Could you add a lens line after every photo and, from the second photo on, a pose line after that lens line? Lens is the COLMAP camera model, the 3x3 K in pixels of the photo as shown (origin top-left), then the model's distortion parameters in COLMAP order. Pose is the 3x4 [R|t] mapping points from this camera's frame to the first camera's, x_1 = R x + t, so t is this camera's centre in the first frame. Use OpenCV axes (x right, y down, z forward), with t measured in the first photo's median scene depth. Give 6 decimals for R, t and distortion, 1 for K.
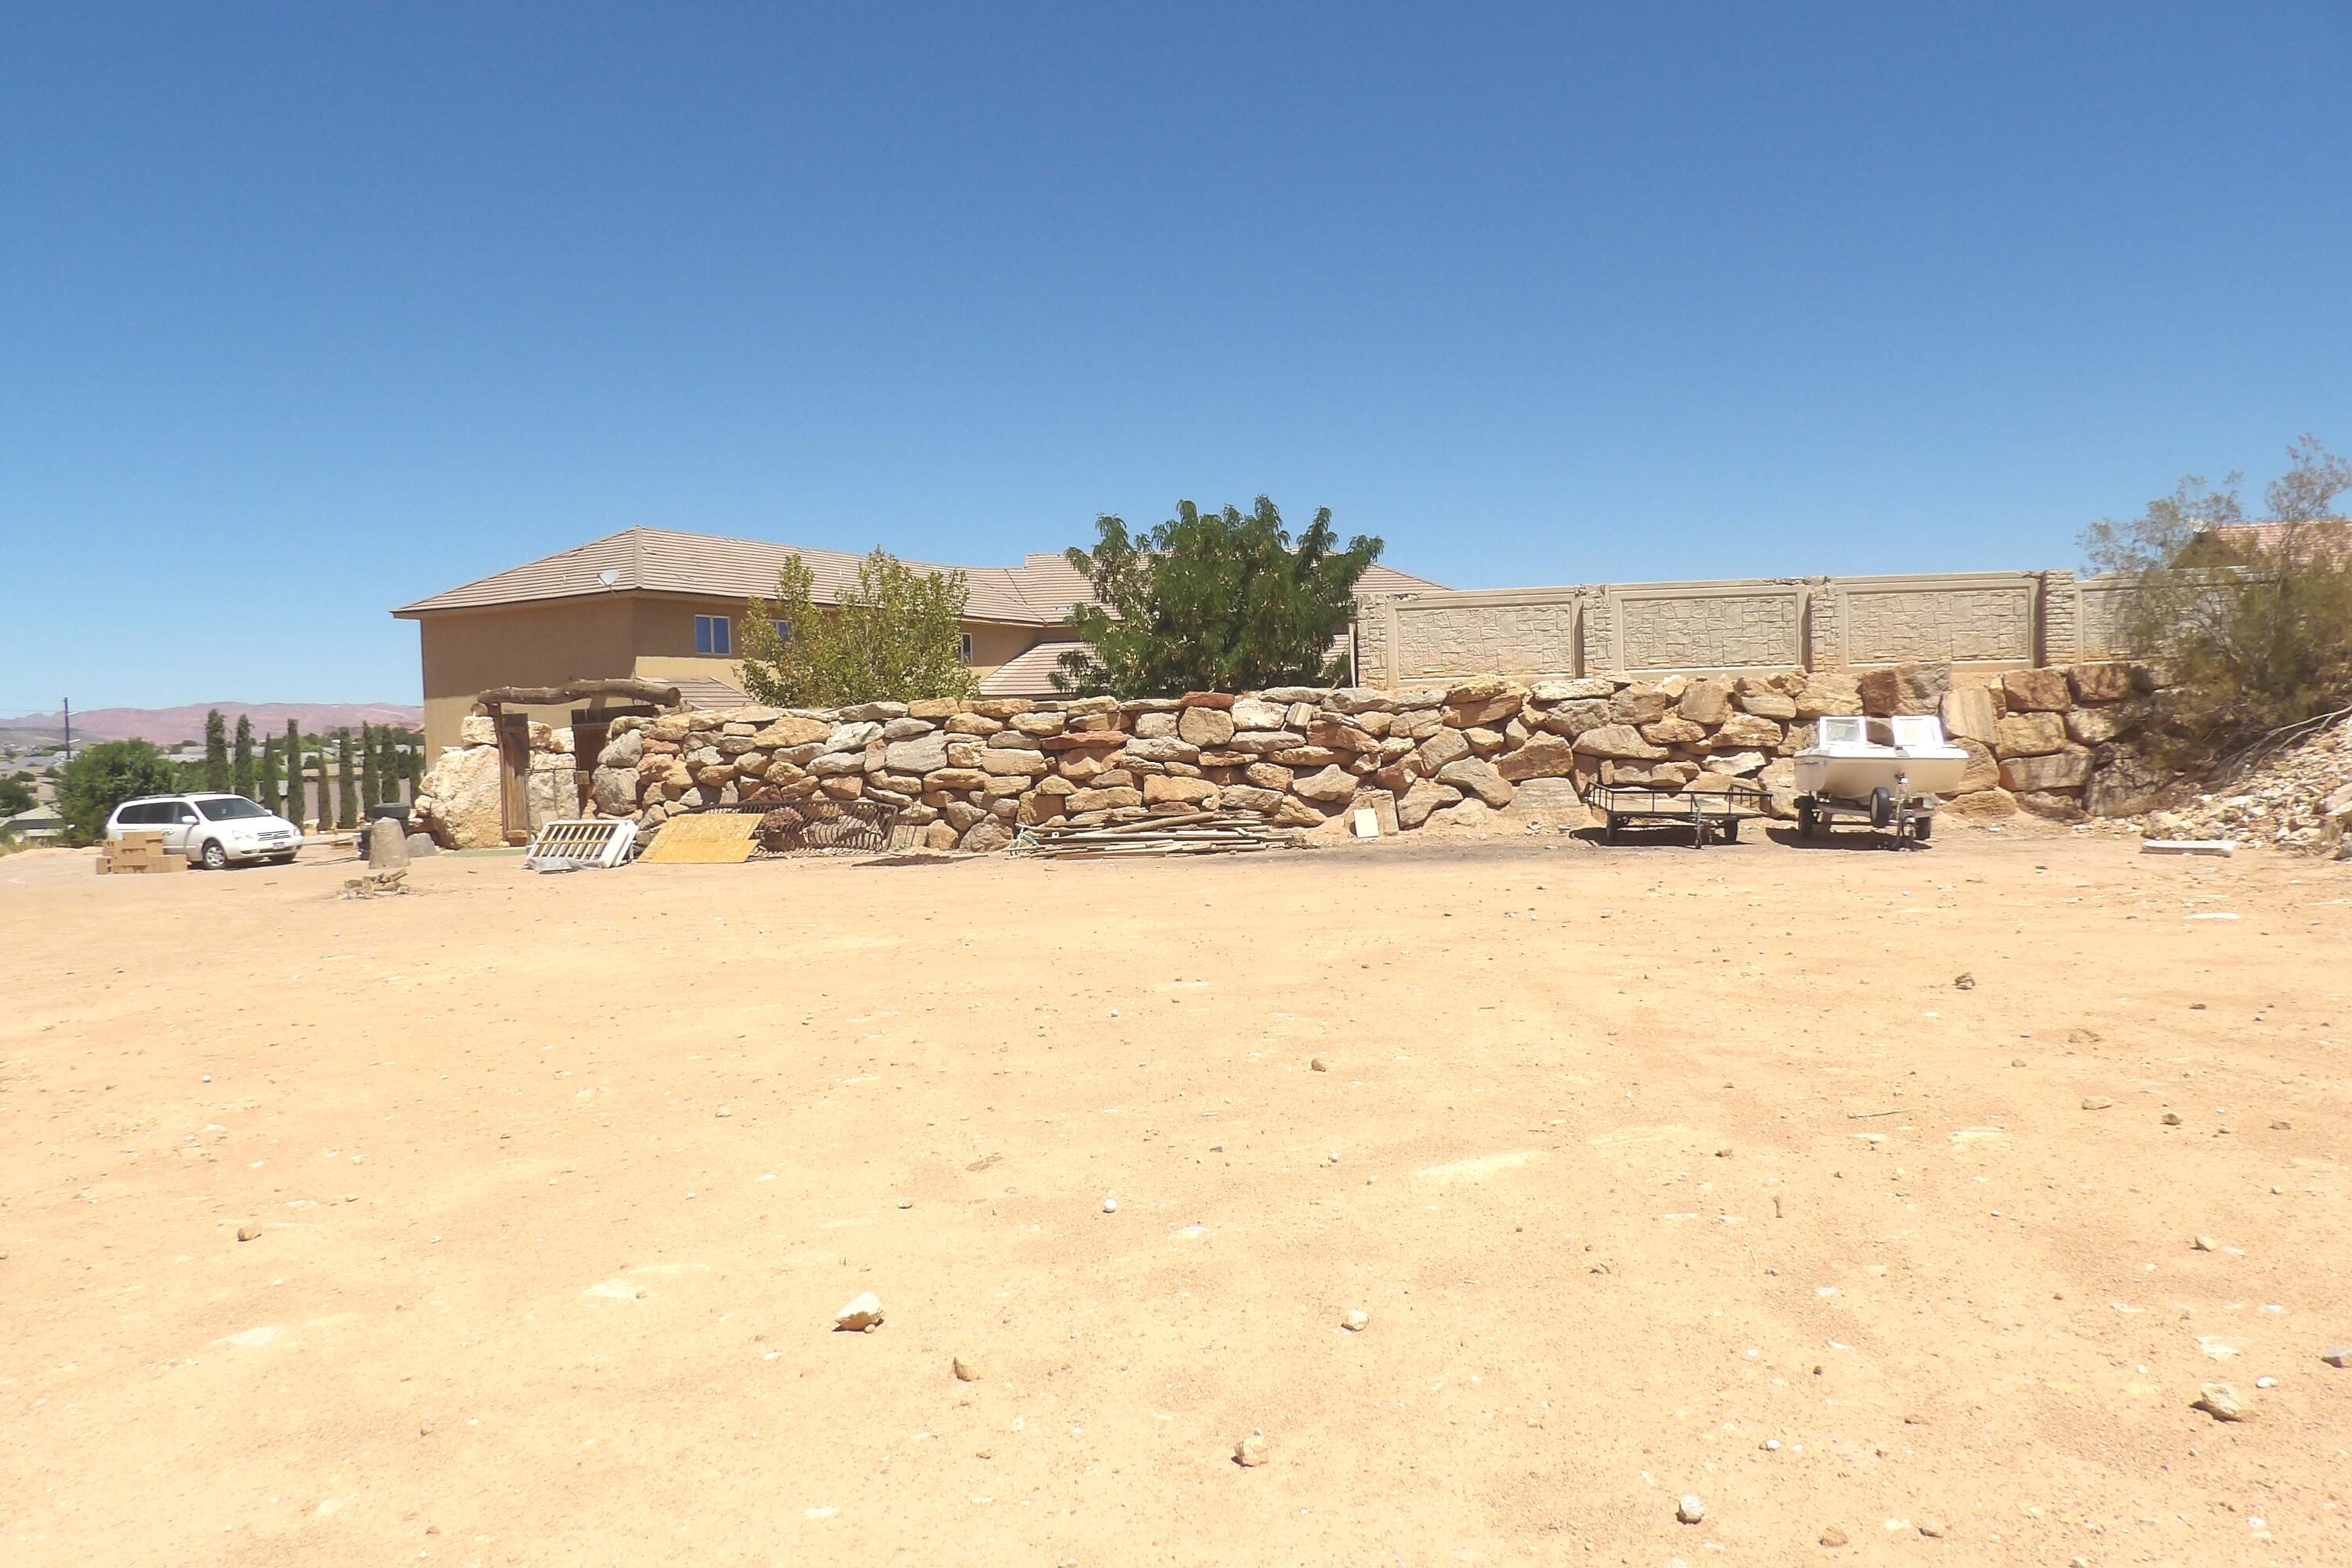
lens RADIAL K [[1697.3, 0, 1189.7], [0, 1697.3, 864.3], [0, 0, 1]] dist [-0.039078, 0.052661]
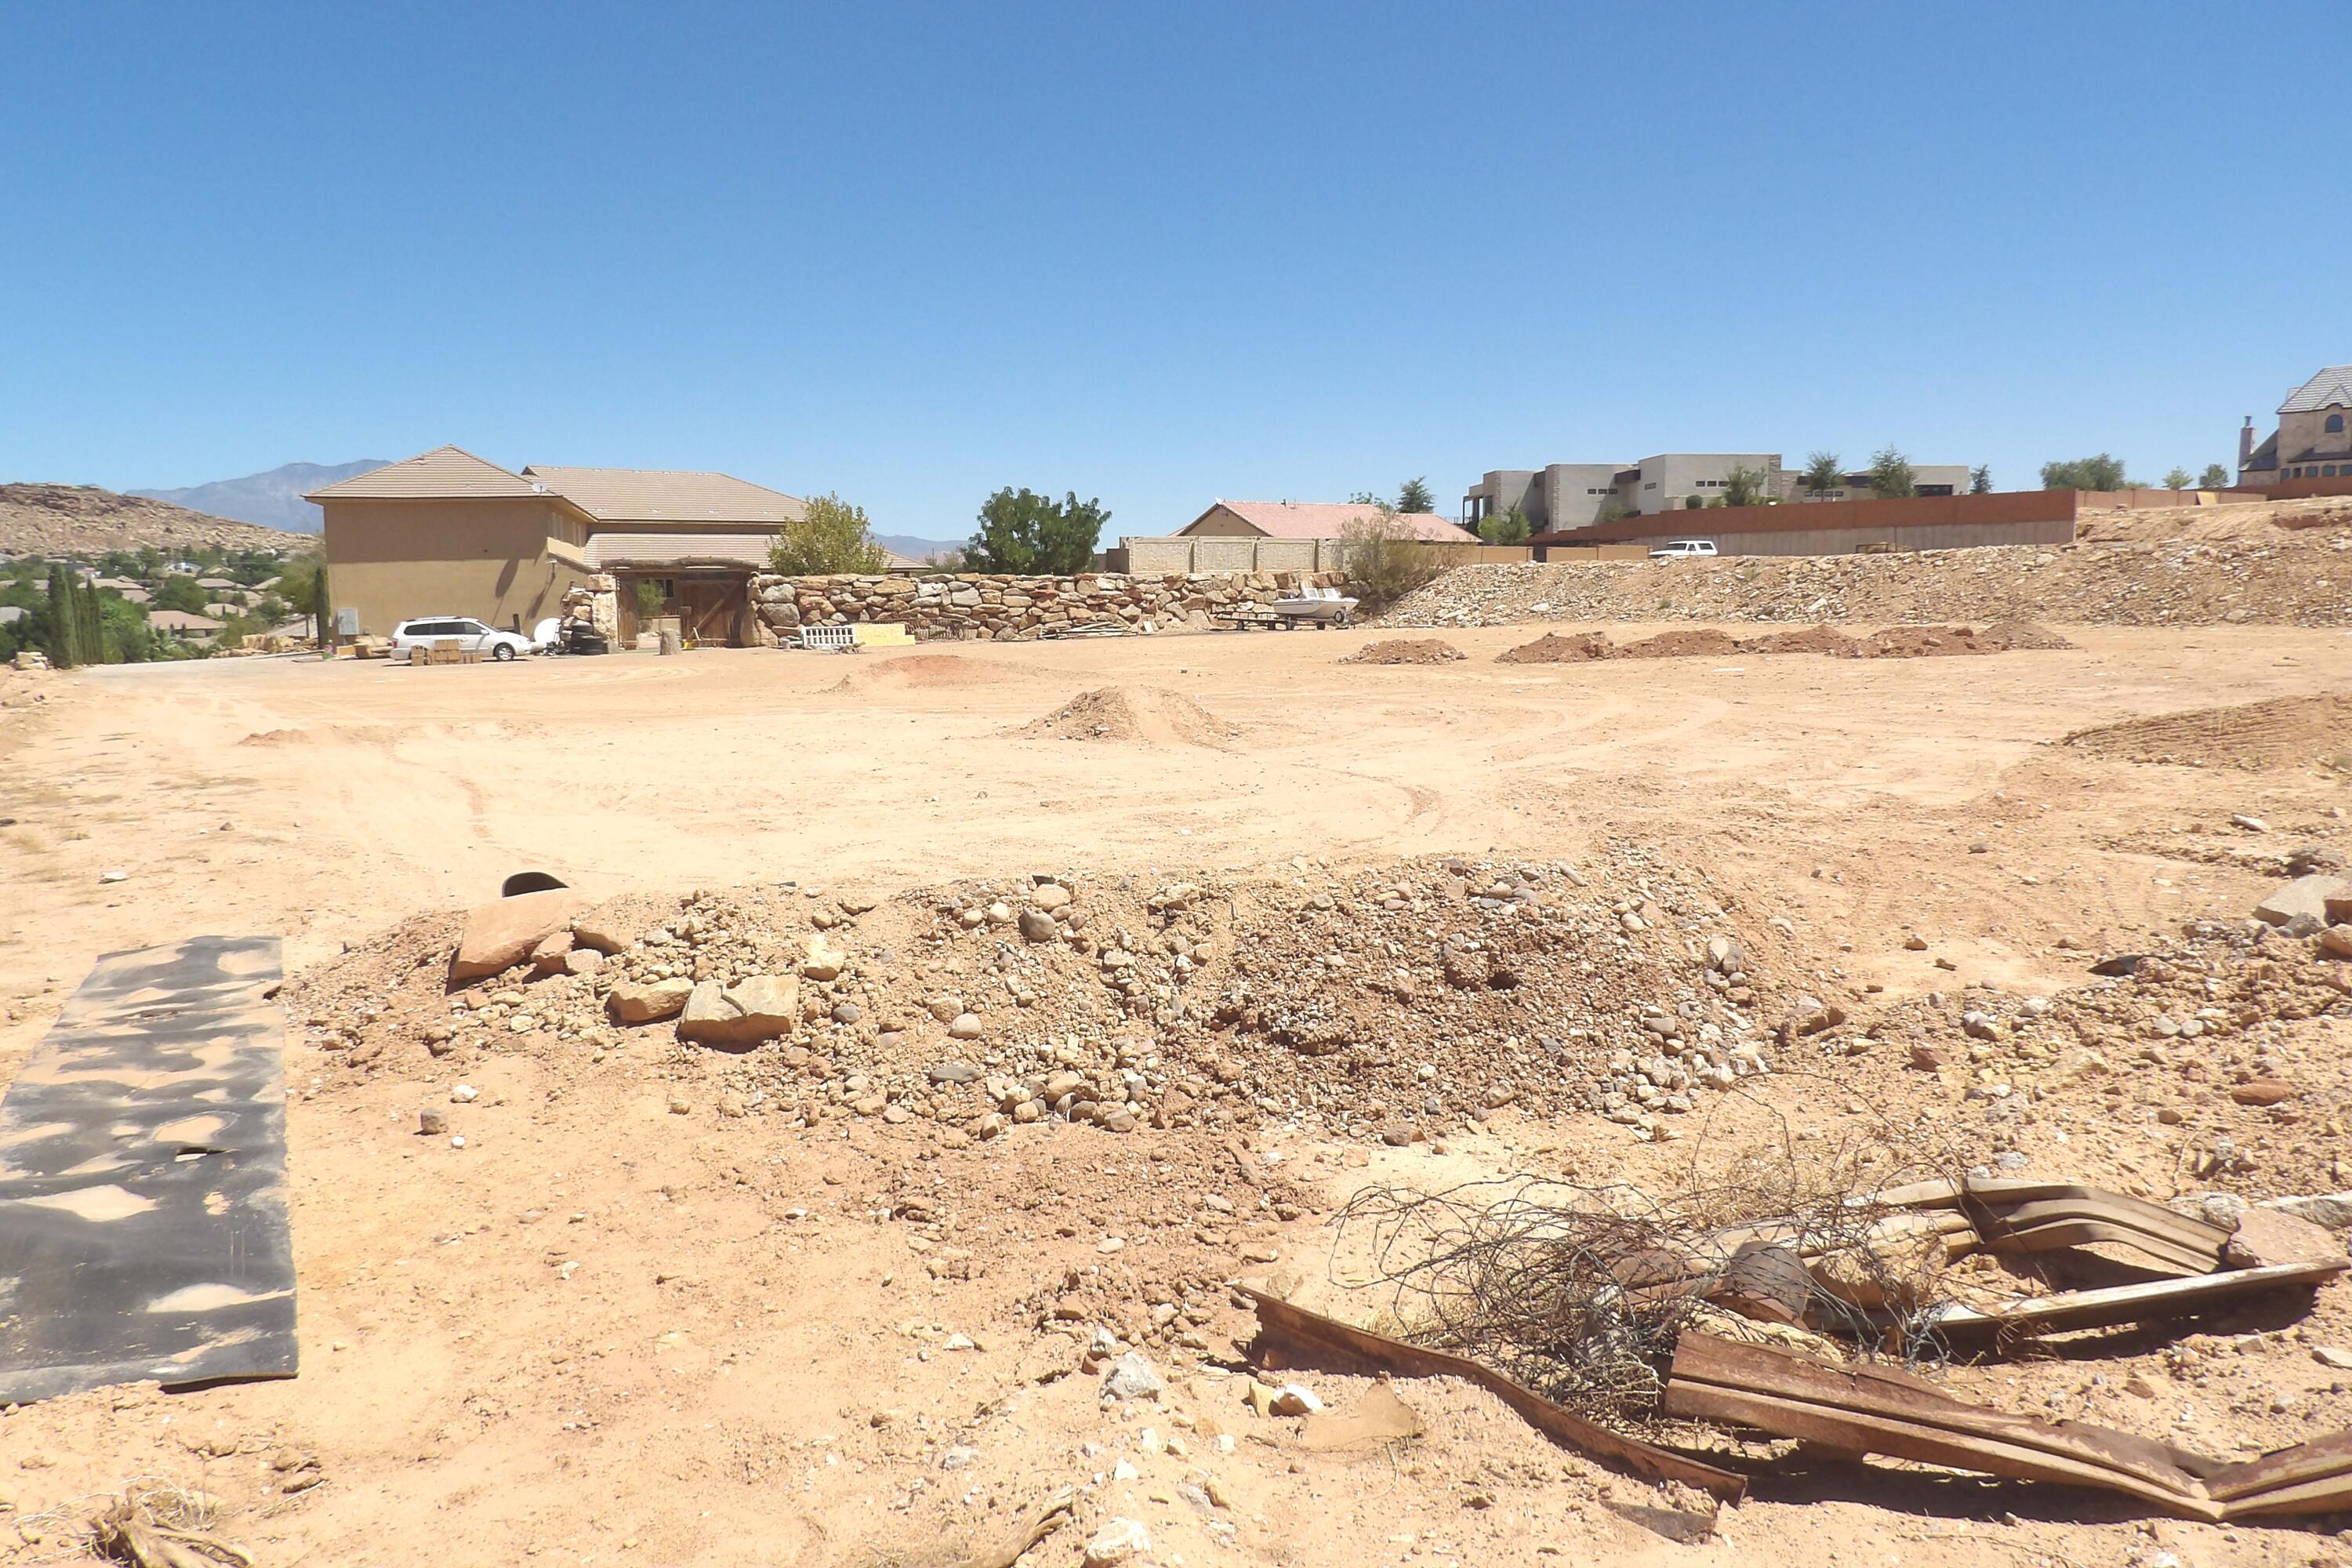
lens RADIAL K [[1697.3, 0, 1123.3], [0, 1697.3, 812.4], [0, 0, 1]] dist [-0.039078, 0.052661]
pose [[0.749983, -0.066002, 0.658156, -1.555278], [0.040519, 0.997725, 0.053883, 0.110869], [-0.660215, -0.013744, 0.750951, -0.871289]]
